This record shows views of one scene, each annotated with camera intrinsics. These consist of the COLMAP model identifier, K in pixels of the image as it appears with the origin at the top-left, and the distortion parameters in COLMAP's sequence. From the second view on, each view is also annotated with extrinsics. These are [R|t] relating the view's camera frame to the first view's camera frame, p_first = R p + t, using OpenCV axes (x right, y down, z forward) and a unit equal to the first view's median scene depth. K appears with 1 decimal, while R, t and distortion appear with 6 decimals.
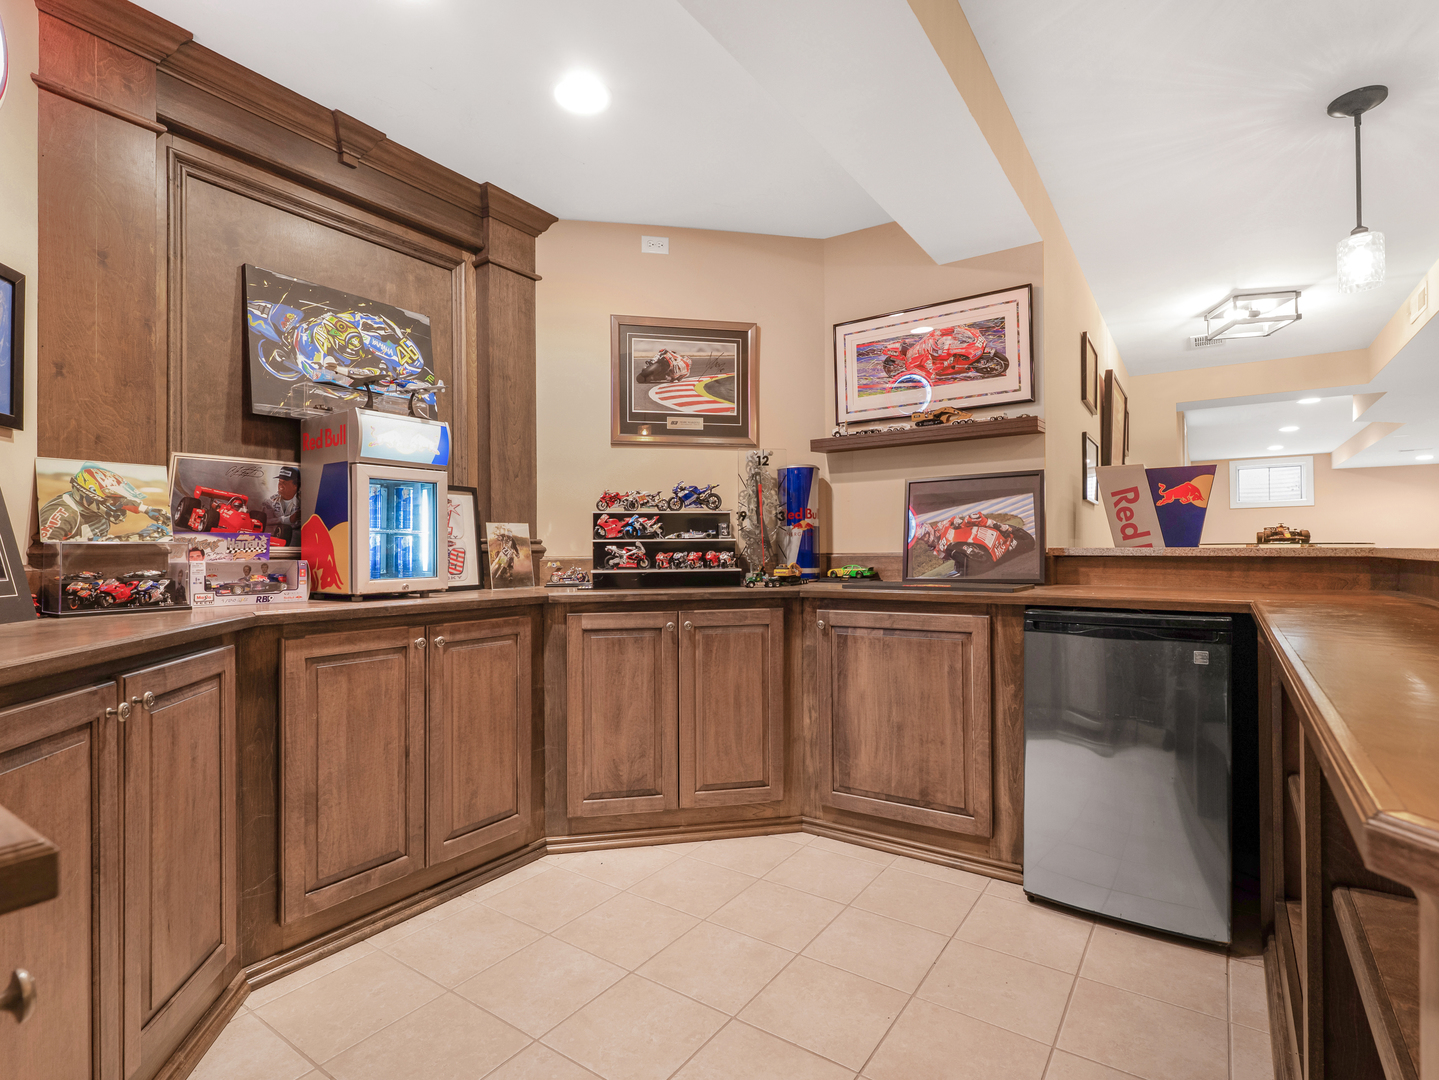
lens RADIAL K [[730.9, 0, 716.2], [0, 730.9, 530.4], [0, 0, 1]] dist [-0.000960, -0.000623]
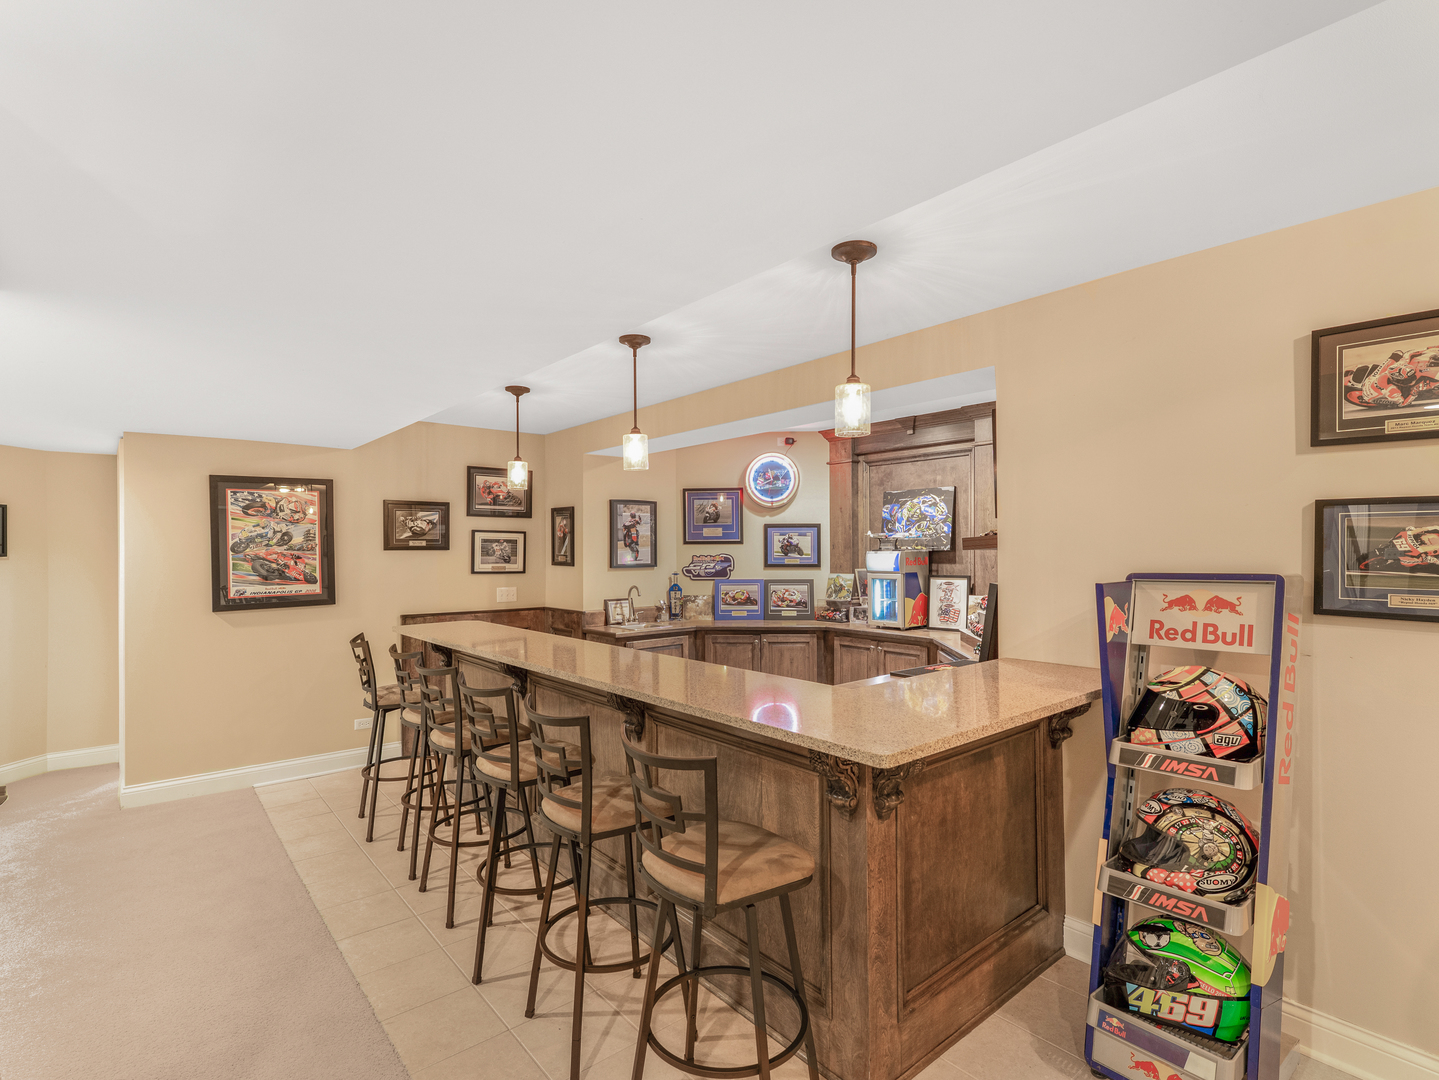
lens RADIAL K [[730.9, 0, 733.6], [0, 730.9, 552.1], [0, 0, 1]] dist [-0.000960, -0.000623]
pose [[-0.286749, -0.003926, -0.957998, 1.513913], [0.024980, 0.999621, -0.011573, -0.107049], [0.957680, -0.027249, -0.286542, 0.940558]]
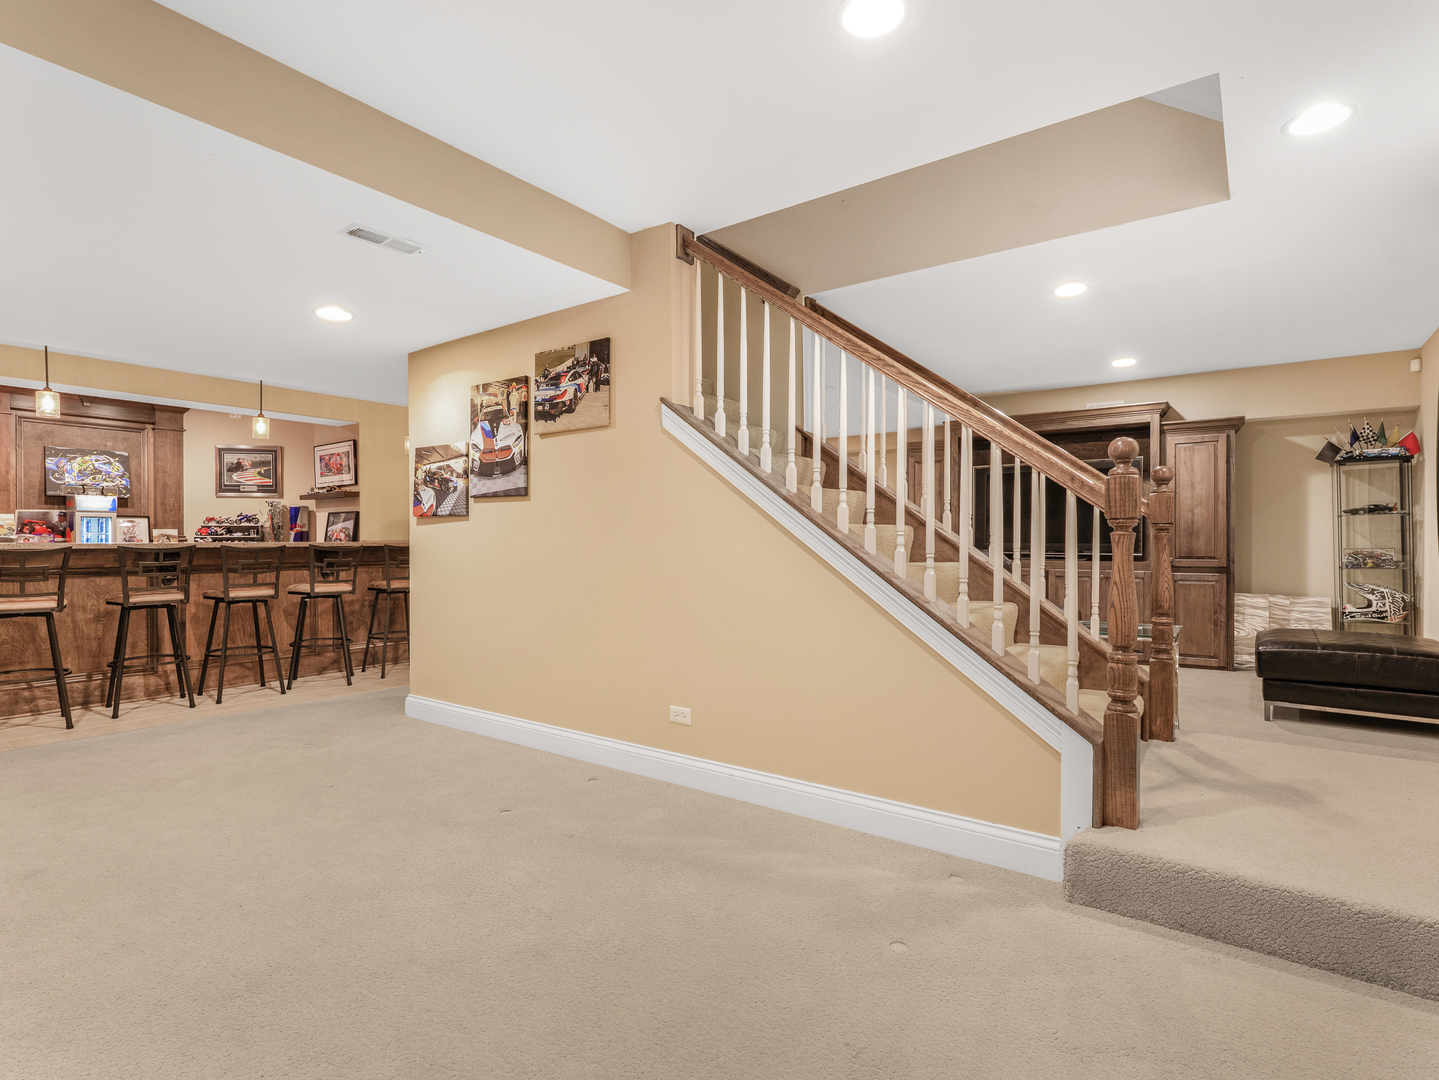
lens RADIAL K [[730.9, 0, 712.8], [0, 730.9, 529.2], [0, 0, 1]] dist [-0.000960, -0.000623]
pose [[0.999406, 0.008017, -0.033524, 1.749676], [-0.007526, 0.999863, 0.014743, -0.062877], [0.033638, -0.014482, 0.999329, -1.527063]]
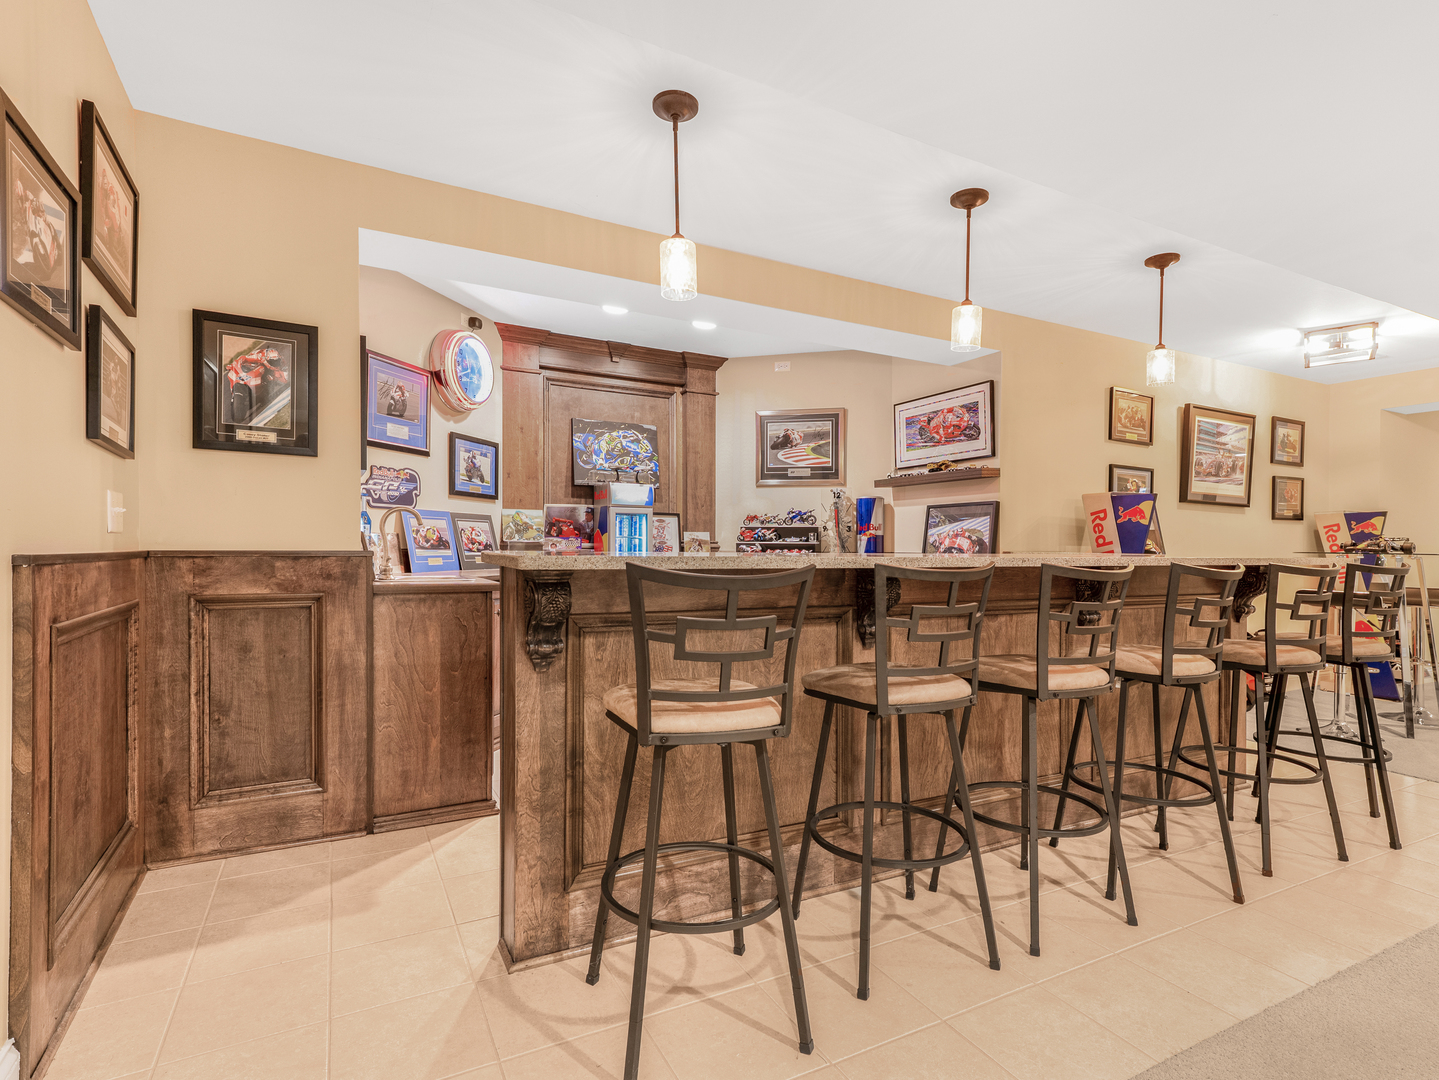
lens RADIAL K [[730.9, 0, 709.0], [0, 730.9, 548.4], [0, 0, 1]] dist [-0.000960, -0.000623]
pose [[0.885580, 0.019094, -0.464094, 0.606110], [-0.005413, 0.999511, 0.030794, -0.025878], [0.464455, -0.024758, 0.885251, -0.628523]]
